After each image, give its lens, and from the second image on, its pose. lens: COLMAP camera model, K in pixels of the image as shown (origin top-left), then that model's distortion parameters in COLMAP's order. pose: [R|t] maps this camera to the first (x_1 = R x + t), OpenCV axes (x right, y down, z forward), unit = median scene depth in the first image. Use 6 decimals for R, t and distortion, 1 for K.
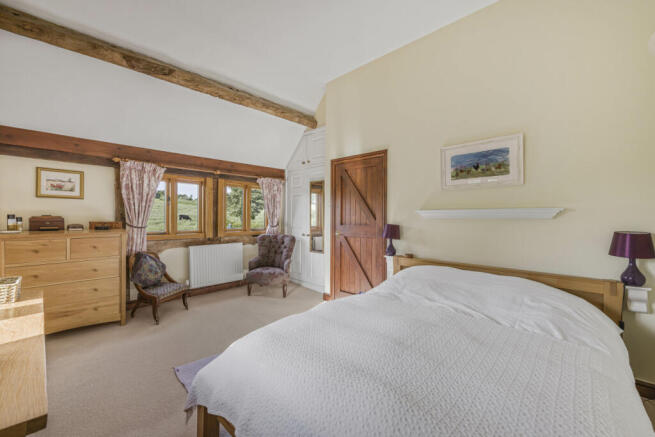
lens RADIAL K [[262.0, 0, 331.4], [0, 262.0, 222.0], [0, 0, 1]] dist [-0.008931, -0.000309]
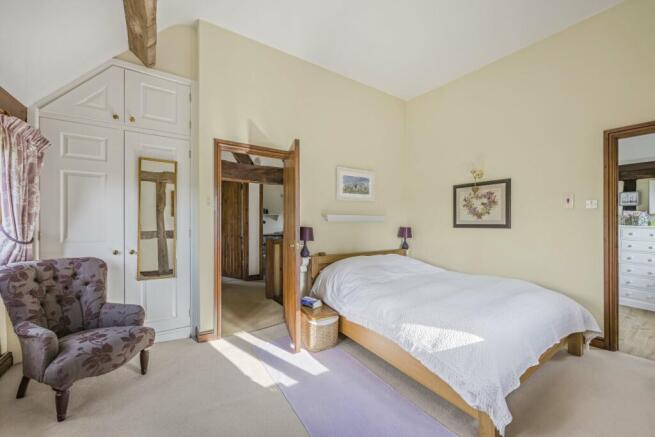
lens RADIAL K [[262.0, 0, 331.4], [0, 262.0, 222.0], [0, 0, 1]] dist [-0.008931, -0.000309]
pose [[0.209621, -0.008958, 0.977742, -0.888293], [0.012092, 0.999905, 0.006568, -0.019585], [-0.977708, 0.010446, 0.209709, 0.782502]]
